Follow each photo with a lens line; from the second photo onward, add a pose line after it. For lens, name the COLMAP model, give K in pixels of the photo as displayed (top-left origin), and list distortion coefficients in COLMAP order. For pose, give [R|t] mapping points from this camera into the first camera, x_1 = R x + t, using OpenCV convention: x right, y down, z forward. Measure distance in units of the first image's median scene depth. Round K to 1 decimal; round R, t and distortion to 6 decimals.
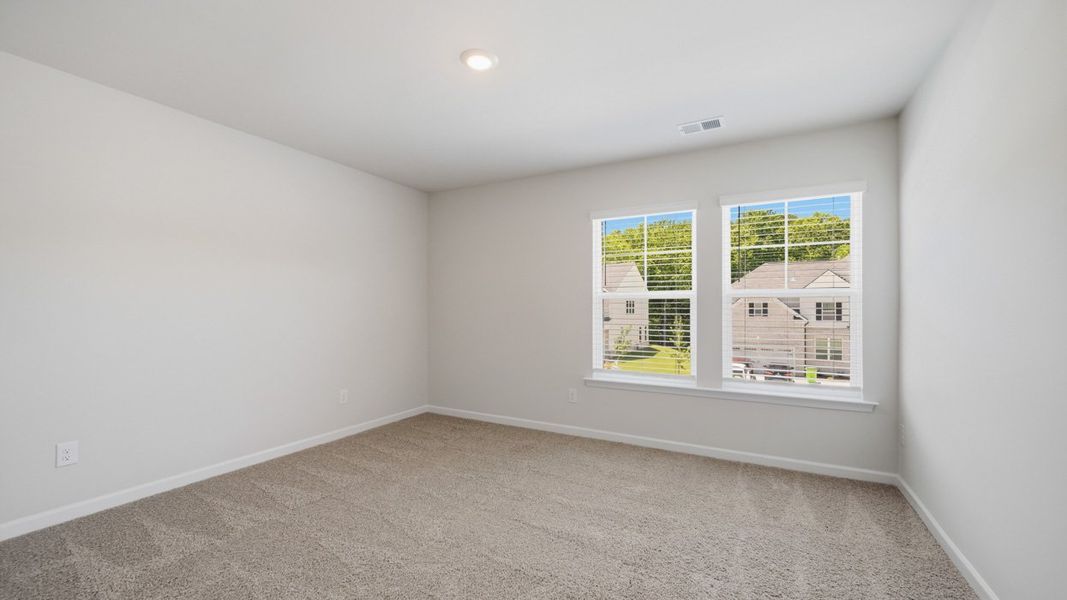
lens RADIAL K [[419.7, 0, 538.9], [0, 419.7, 321.6], [0, 0, 1]] dist [0.000261, 0.000107]
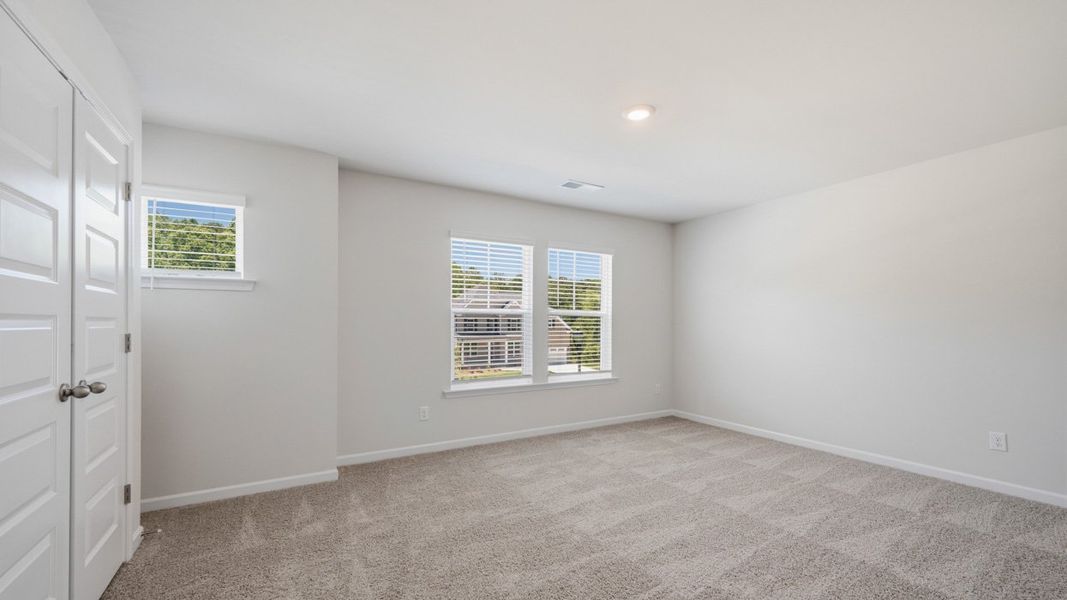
lens RADIAL K [[407.2, 0, 530.4], [0, 407.2, 323.5], [0, 0, 1]] dist [-0.000858, -0.000078]
pose [[0.495212, 0.004571, 0.868760, -0.706102], [0.012189, 0.999851, -0.012209, -0.010897], [-0.868687, 0.016635, 0.495082, 0.387992]]
